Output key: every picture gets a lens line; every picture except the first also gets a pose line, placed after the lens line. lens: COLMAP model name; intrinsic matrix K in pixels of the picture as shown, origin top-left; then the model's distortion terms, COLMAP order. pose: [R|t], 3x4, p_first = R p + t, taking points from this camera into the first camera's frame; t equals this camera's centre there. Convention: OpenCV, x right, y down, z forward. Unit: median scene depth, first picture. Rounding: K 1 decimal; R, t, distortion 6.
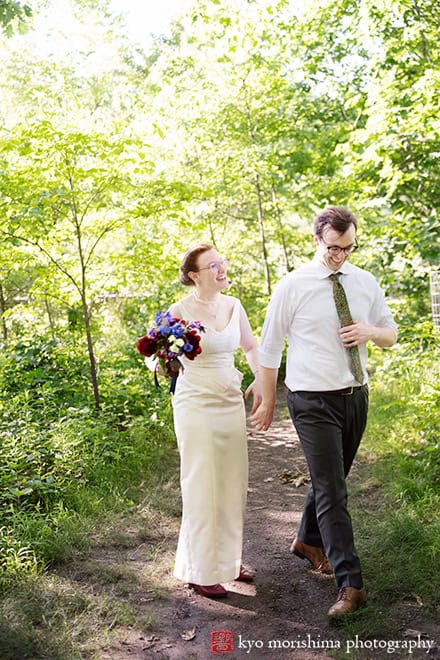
lens RADIAL K [[910.6, 0, 221.5], [0, 910.6, 400.5], [0, 0, 1]] dist [0.011788, 0.005966]
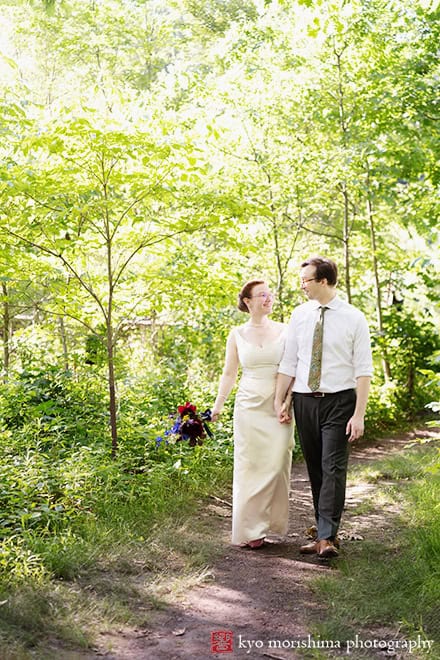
lens RADIAL K [[1388.9, 0, 218.5], [0, 1388.9, 466.5], [0, 0, 1]] dist [0.026410, -0.241455]
pose [[0.994723, 0.081588, -0.062199, 0.042756], [-0.082650, 0.996471, -0.014680, 0.032994], [0.060782, 0.019744, 0.997956, -0.290506]]
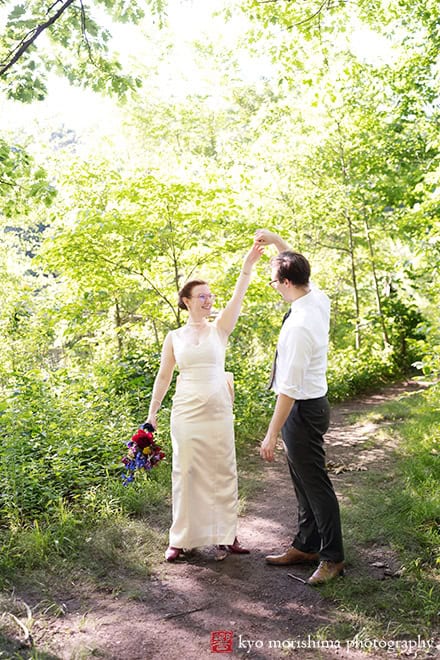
lens RADIAL K [[919.2, 0, 221.7], [0, 919.2, 380.8], [0, 0, 1]] dist [0.033769, -0.010918]
pose [[0.991452, 0.023951, -0.128253, 0.060606], [-0.029543, 0.998686, -0.041877, 0.017793], [0.127082, 0.045309, 0.990857, -0.186263]]
